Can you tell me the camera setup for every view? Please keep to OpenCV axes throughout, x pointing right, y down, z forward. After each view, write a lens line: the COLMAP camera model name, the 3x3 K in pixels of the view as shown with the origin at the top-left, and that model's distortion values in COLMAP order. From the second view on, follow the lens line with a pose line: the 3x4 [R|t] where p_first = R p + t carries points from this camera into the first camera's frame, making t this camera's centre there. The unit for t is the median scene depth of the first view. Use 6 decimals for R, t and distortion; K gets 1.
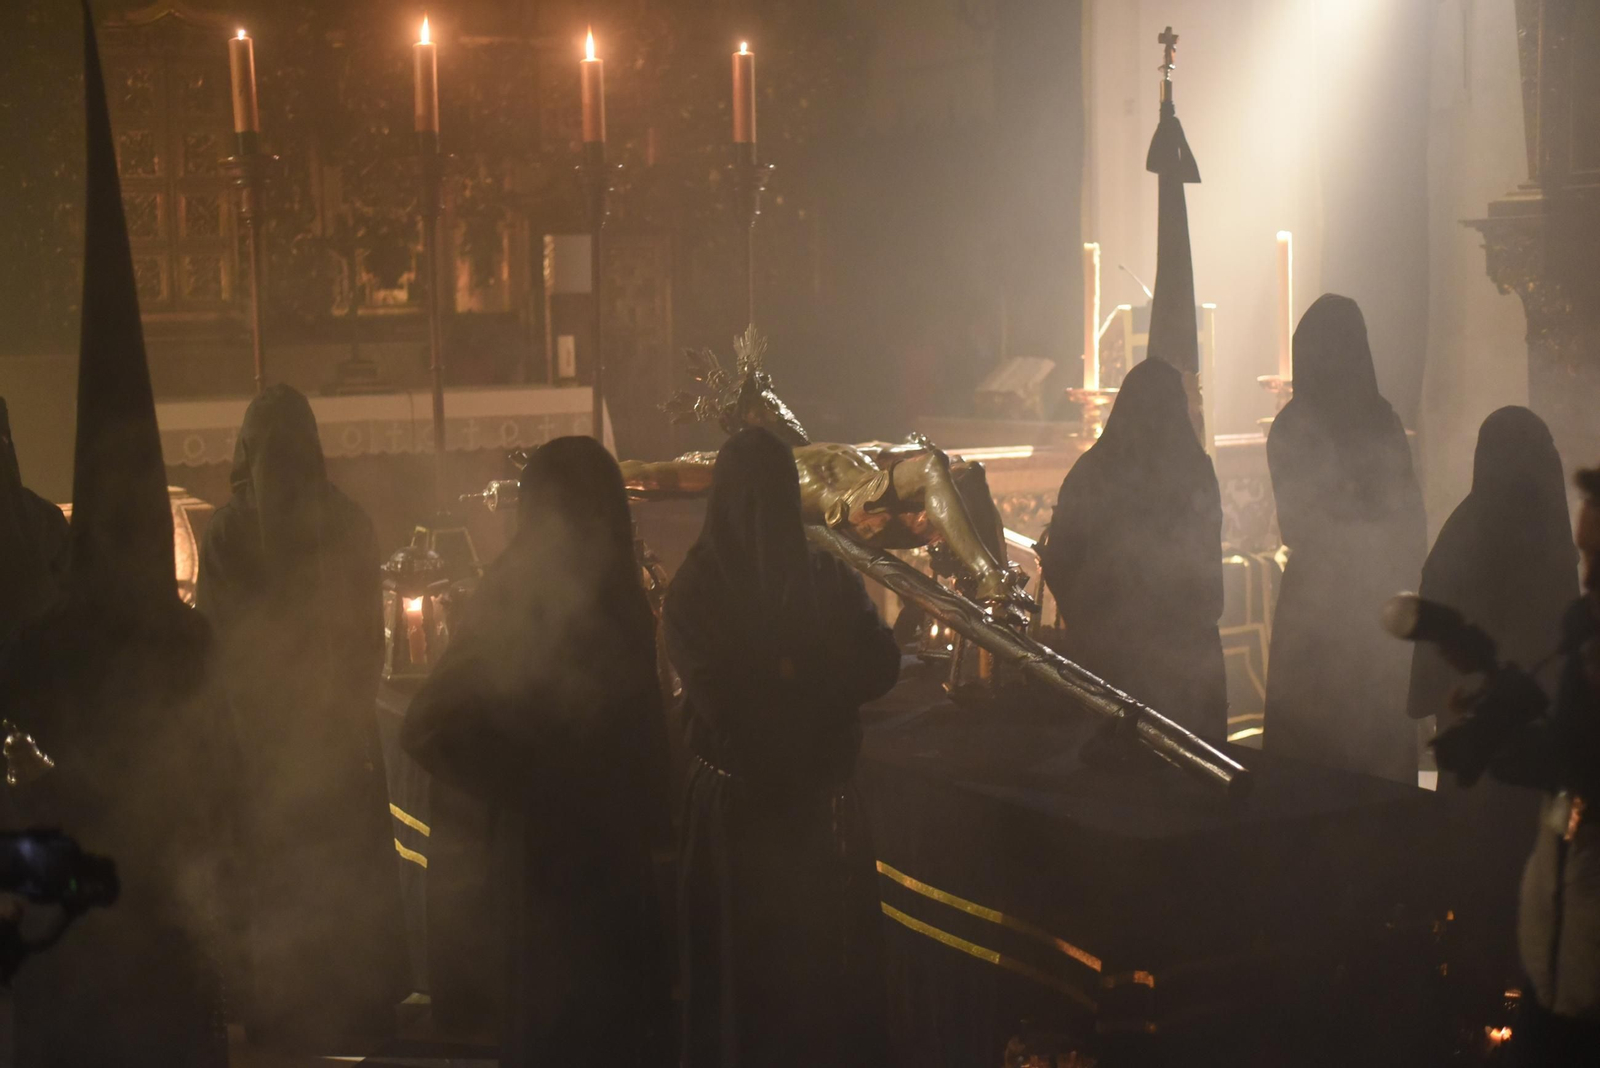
lens RADIAL K [[2341.9, 0, 805.0], [0, 2341.9, 530.7], [0, 0, 1]] dist [-0.091651, 0.000000]
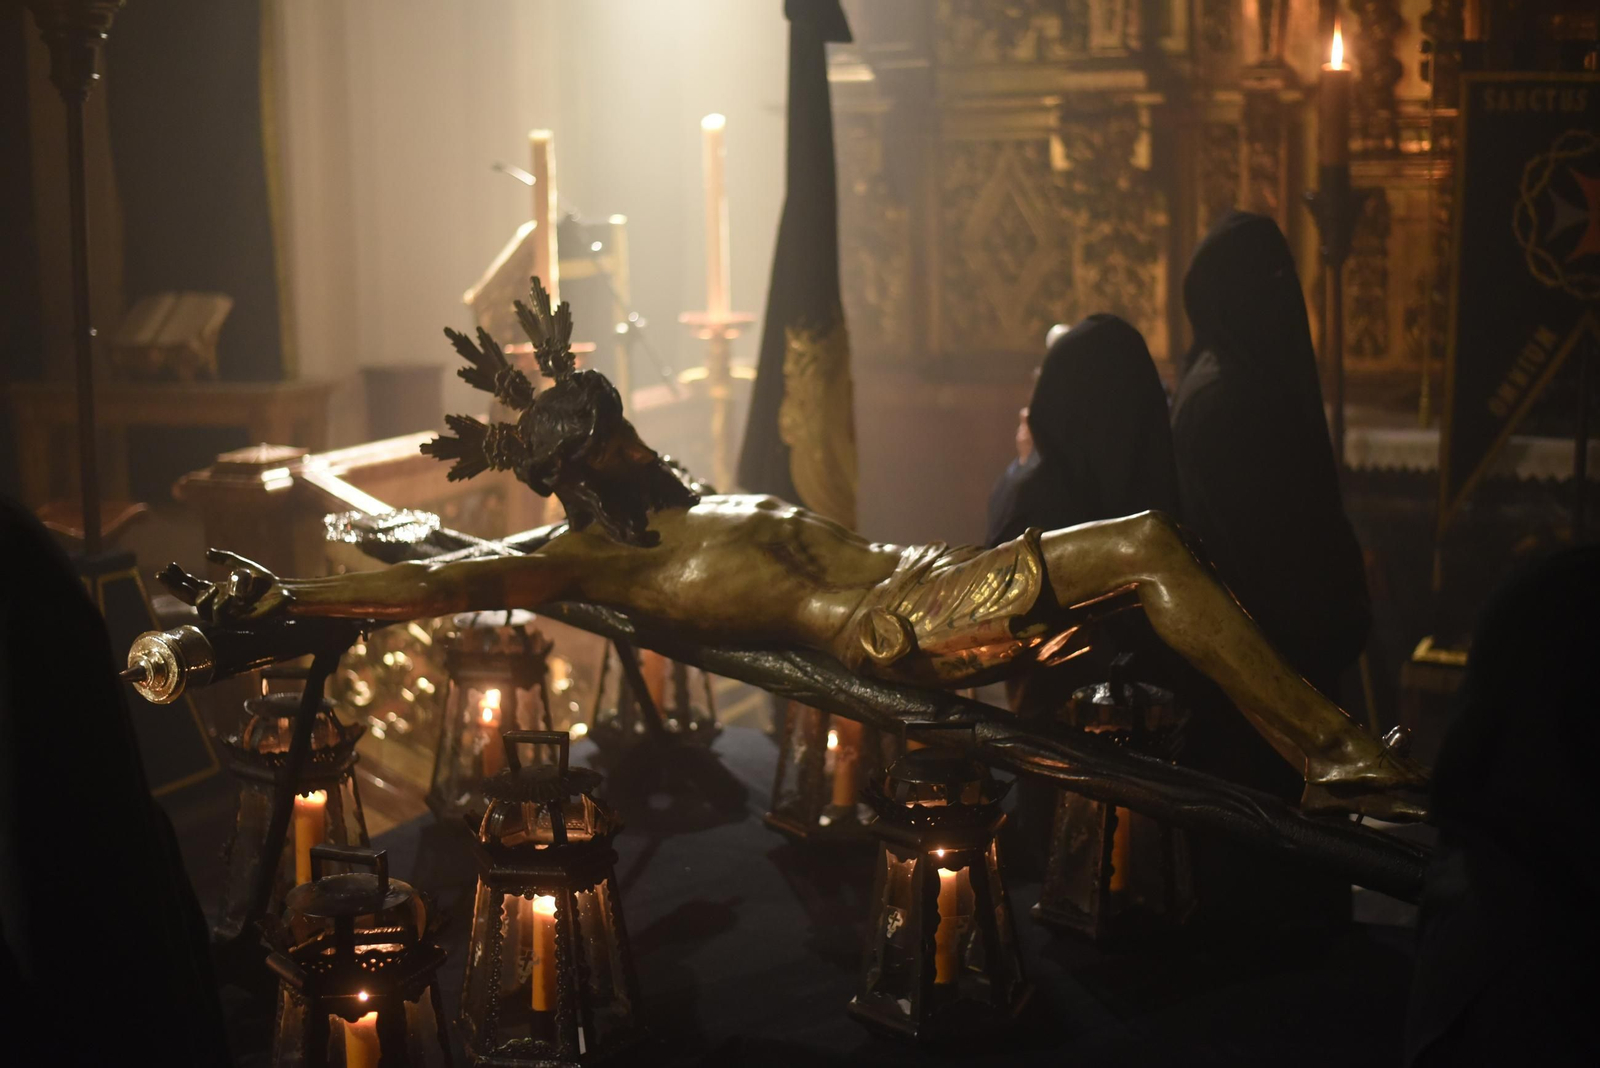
lens RADIAL K [[2341.9, 0, 795.5], [0, 2341.9, 538.1], [0, 0, 1]] dist [-0.091651, 0.000000]
pose [[0.810994, -0.089619, 0.578150, -0.218352], [0.061457, 0.995781, 0.068148, -0.047331], [-0.581818, -0.019736, 0.813080, 0.405718]]
